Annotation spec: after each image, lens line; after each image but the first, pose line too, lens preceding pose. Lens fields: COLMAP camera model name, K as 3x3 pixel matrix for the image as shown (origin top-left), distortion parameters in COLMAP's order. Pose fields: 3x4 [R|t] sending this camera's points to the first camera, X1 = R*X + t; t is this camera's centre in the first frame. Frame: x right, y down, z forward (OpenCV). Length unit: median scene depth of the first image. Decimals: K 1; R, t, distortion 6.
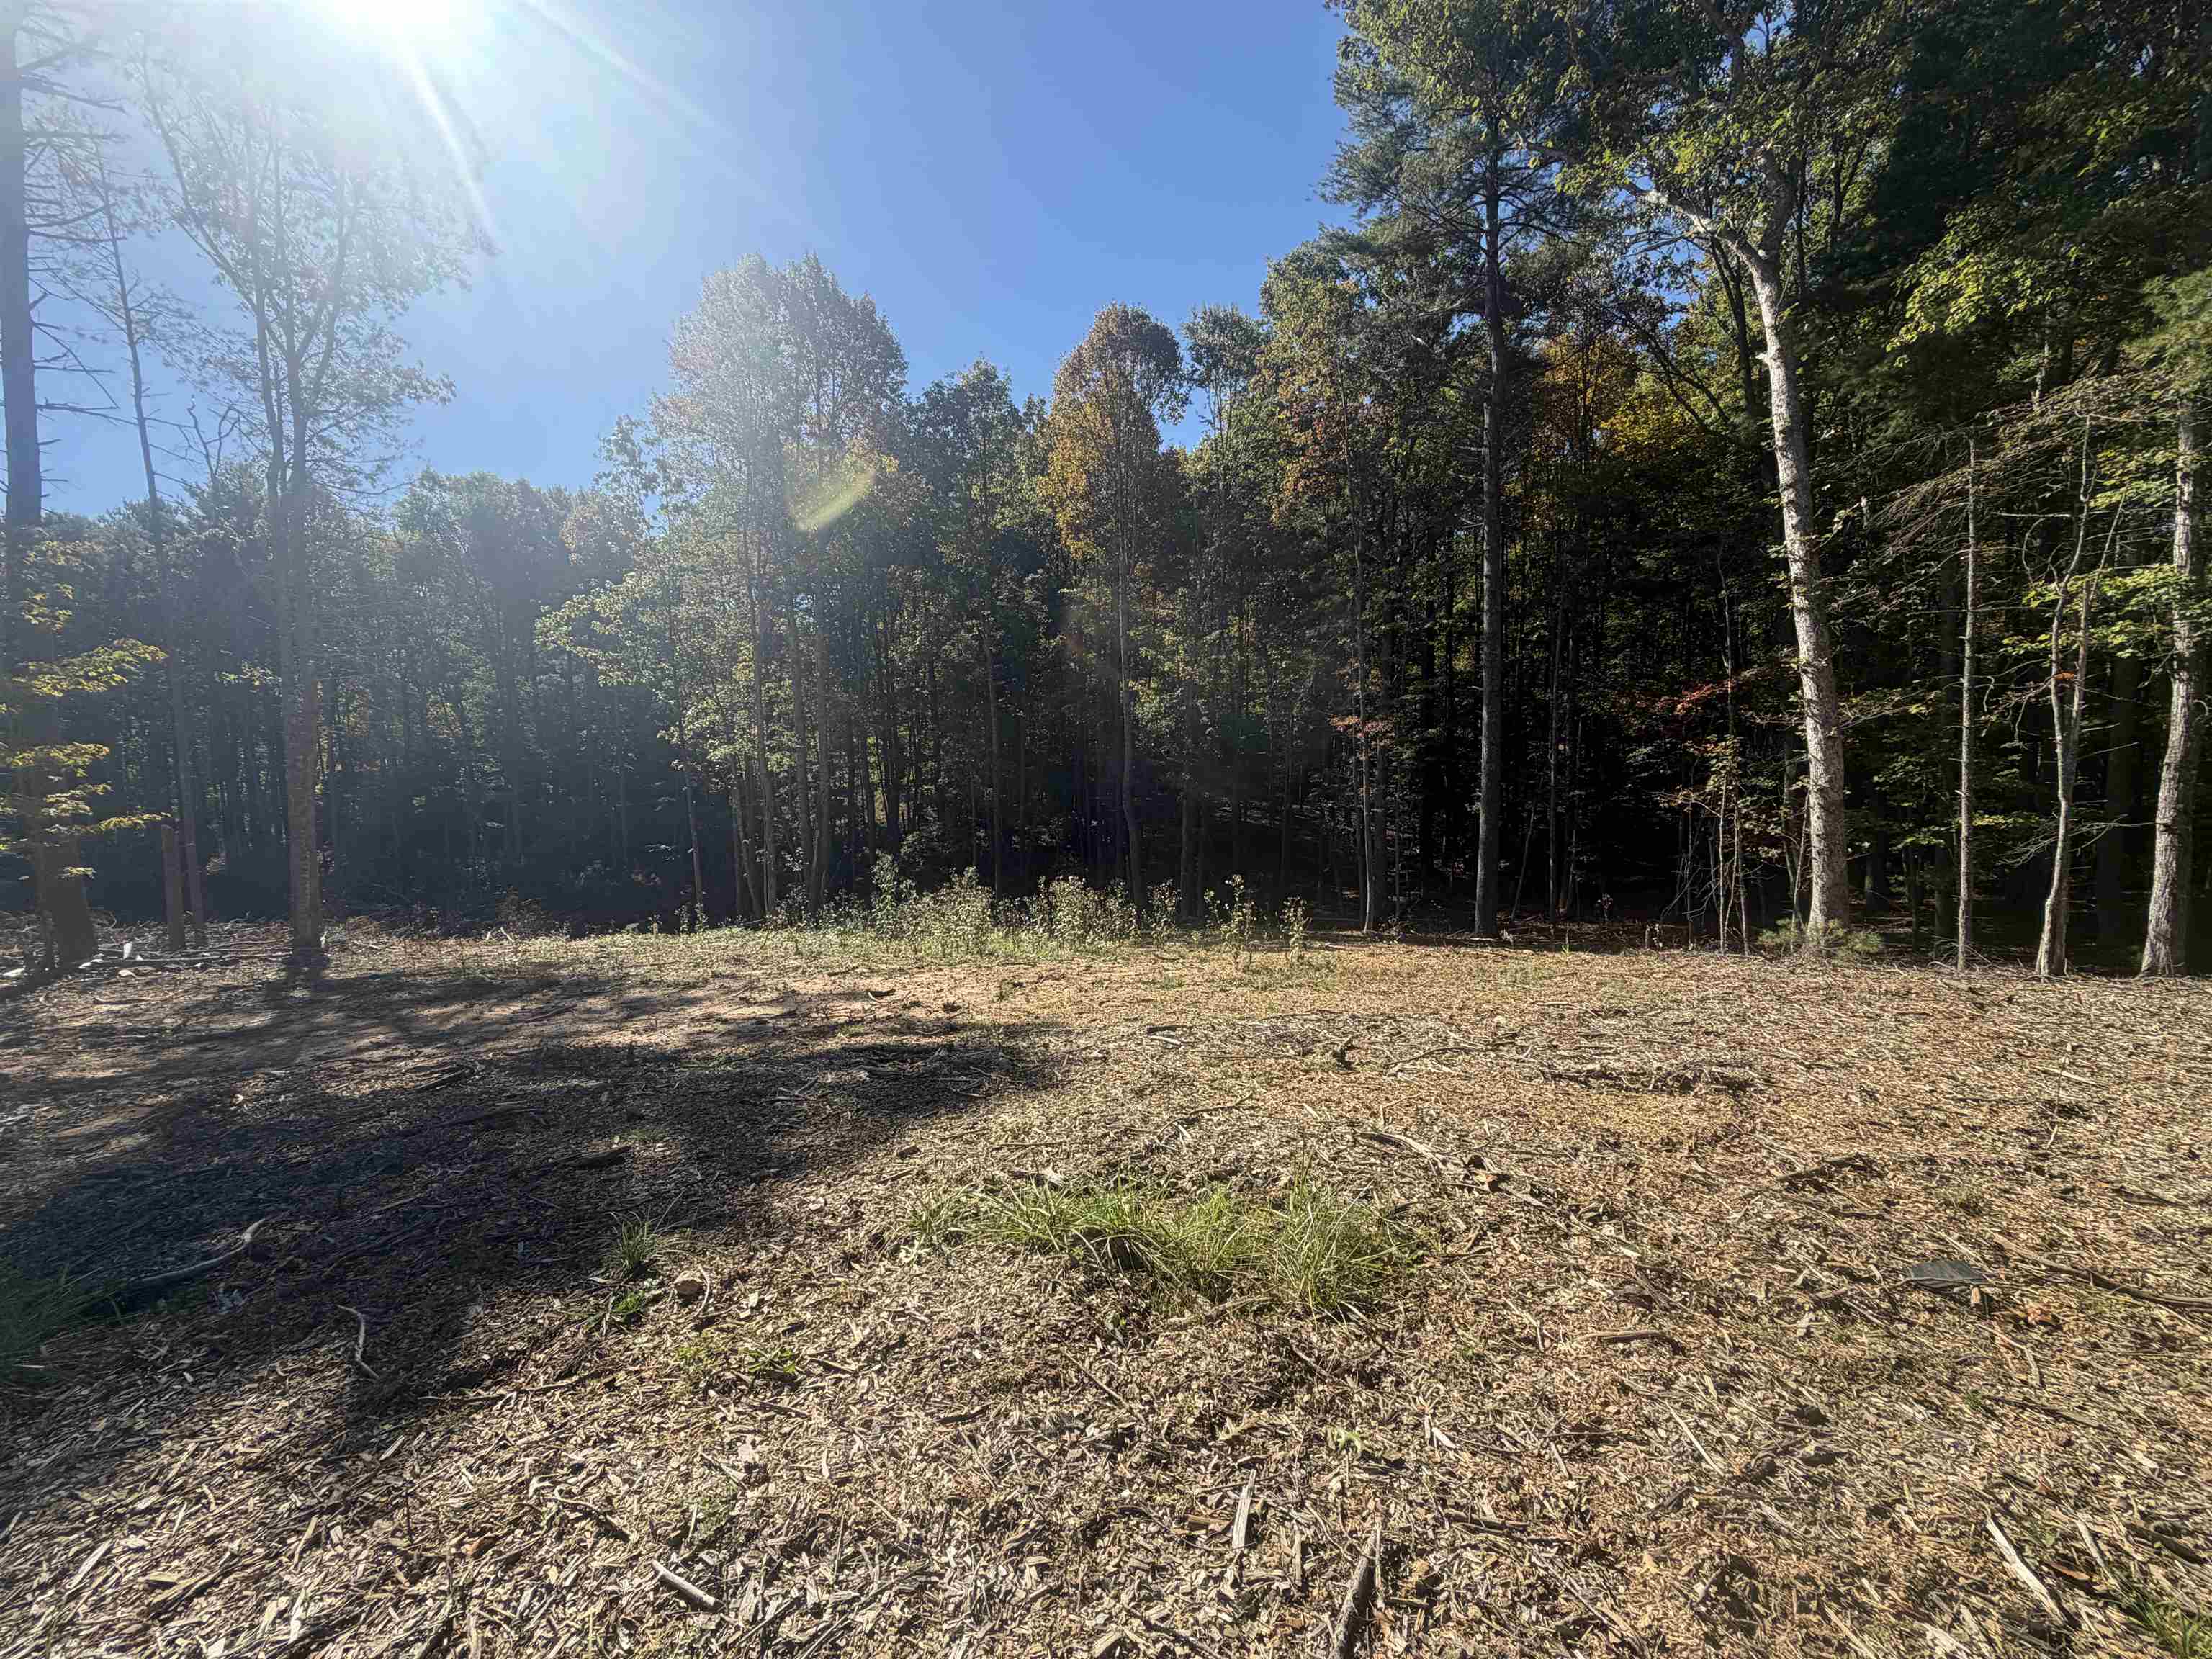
lens RADIAL K [[874.3, 0, 1092.4], [0, 874.3, 830.8], [0, 0, 1]] dist [-0.000496, 0.000413]
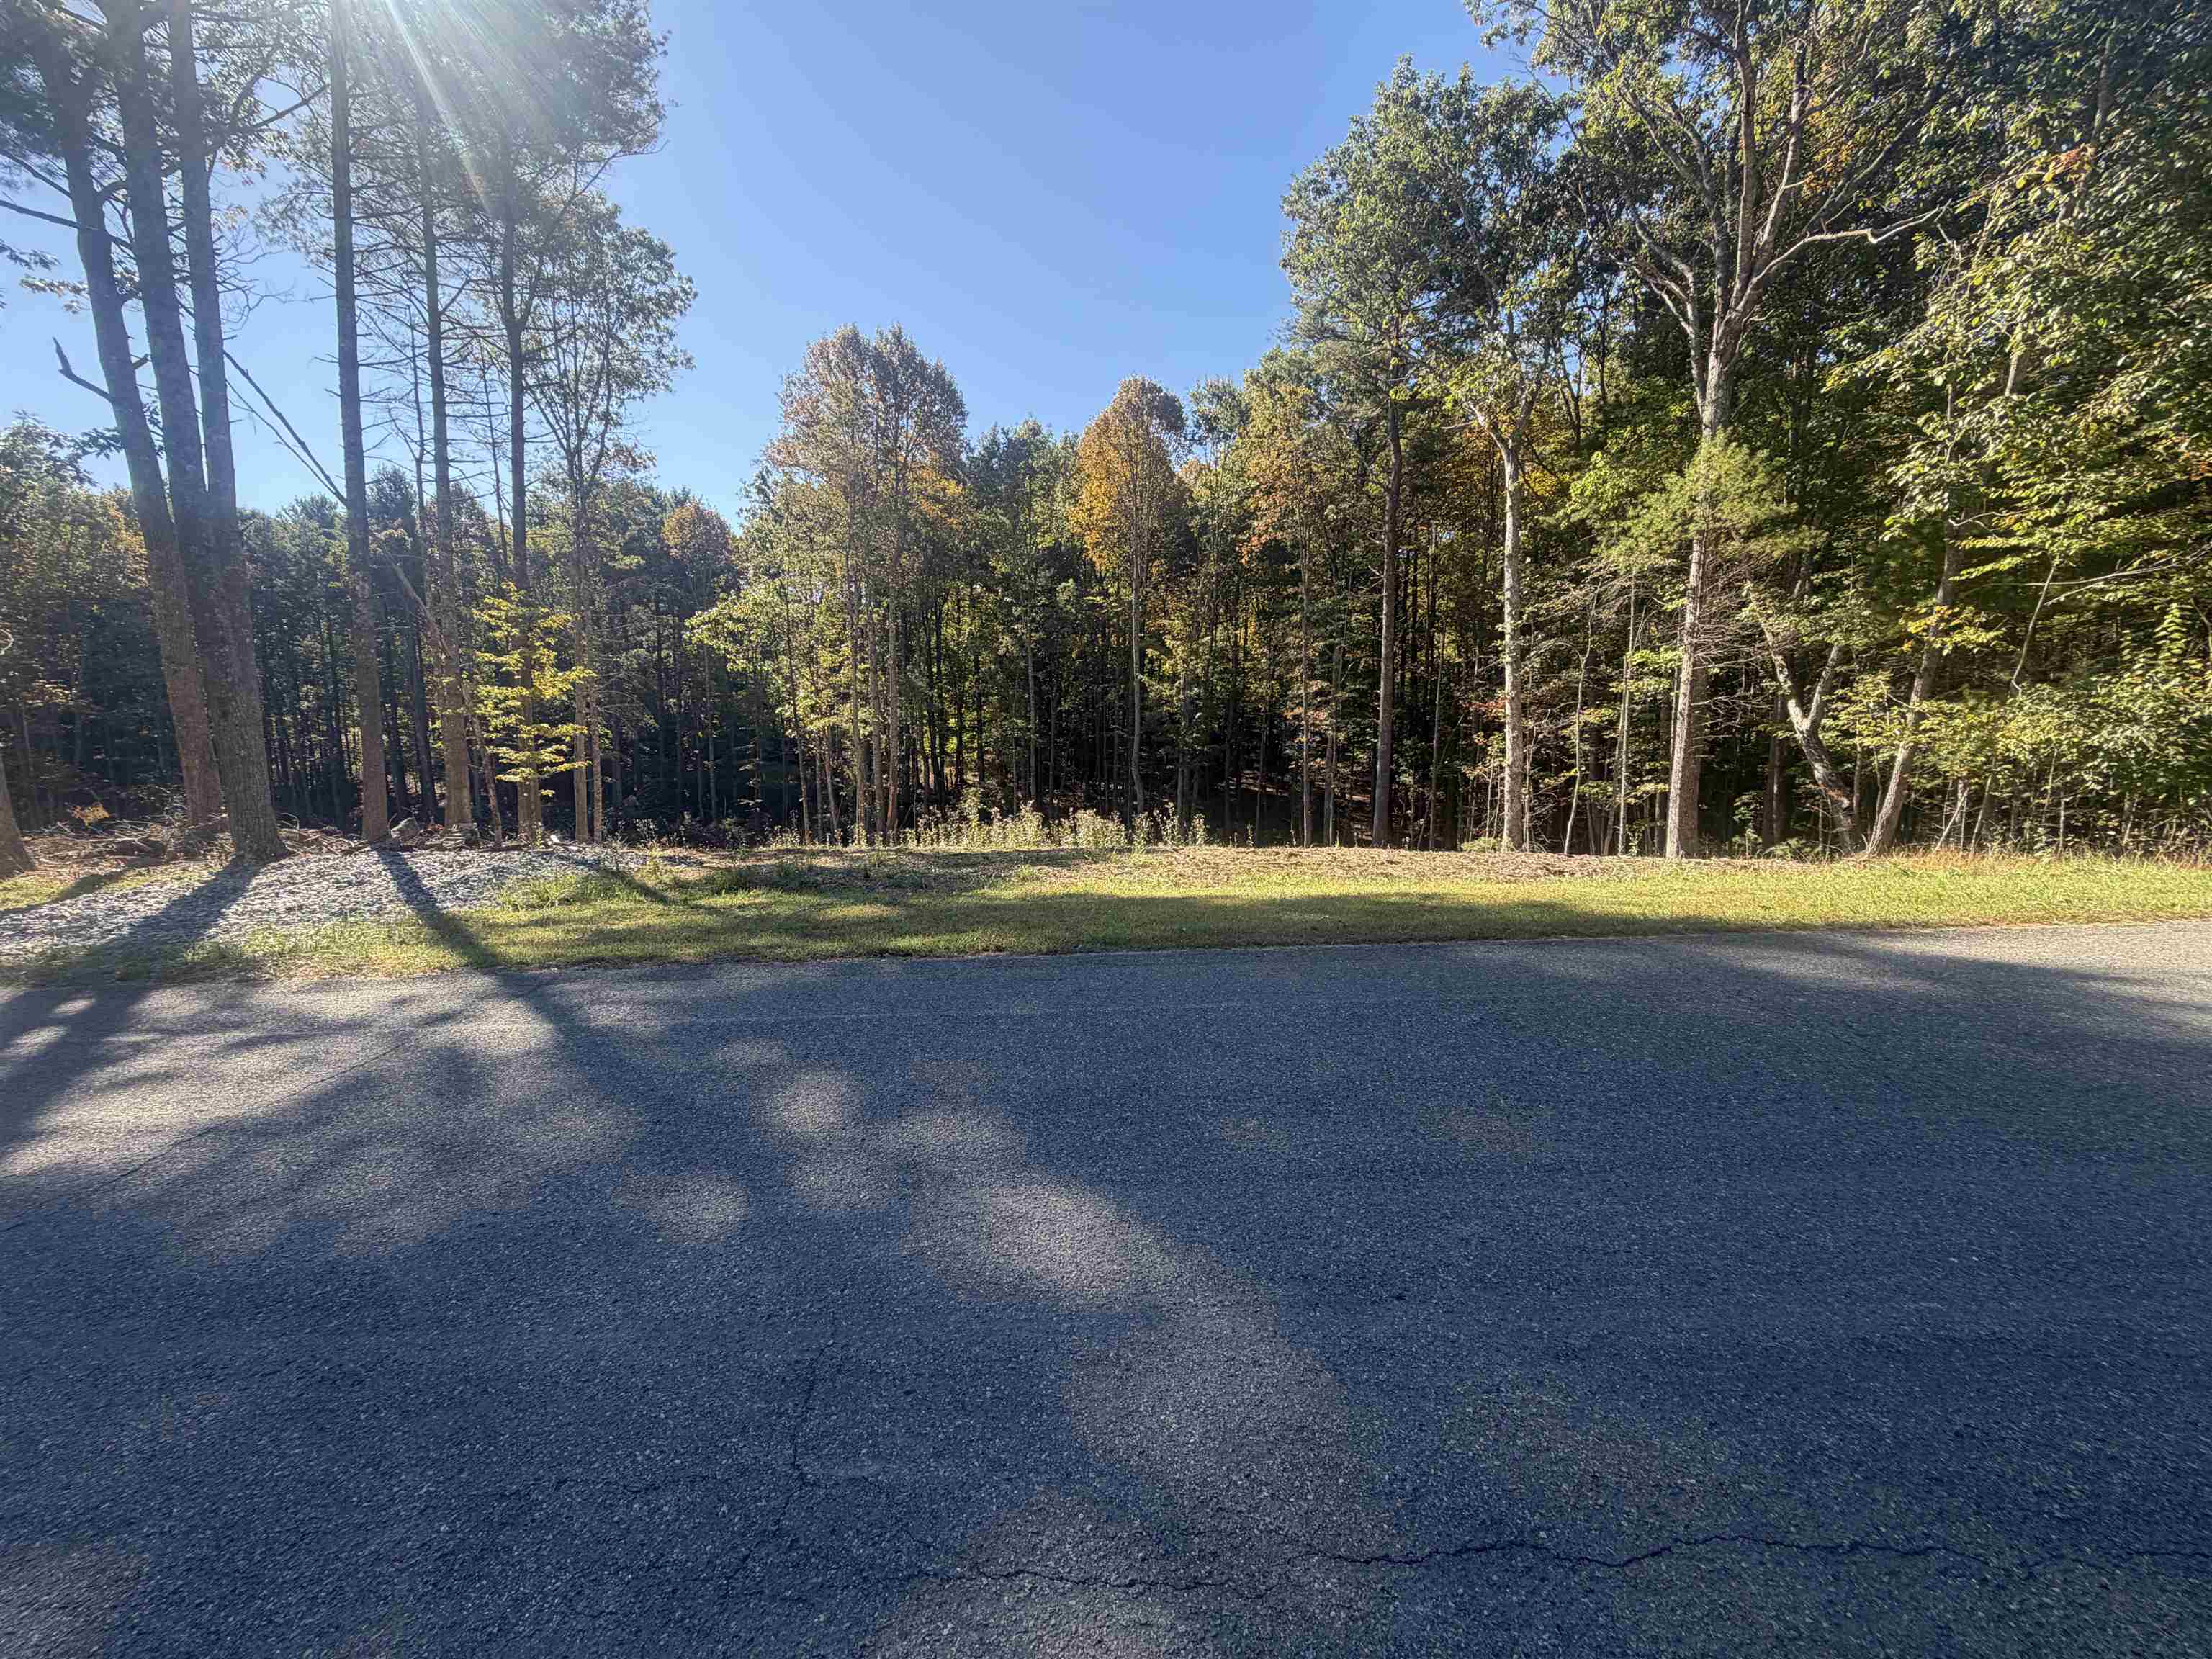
lens RADIAL K [[874.3, 0, 1091.8], [0, 874.3, 836.9], [0, 0, 1]] dist [-0.000496, 0.000413]
pose [[0.999364, 0.022072, -0.028013, 0.014634], [-0.020923, 0.998953, 0.040684, 0.016744], [0.028882, -0.040072, 0.998779, -0.317524]]
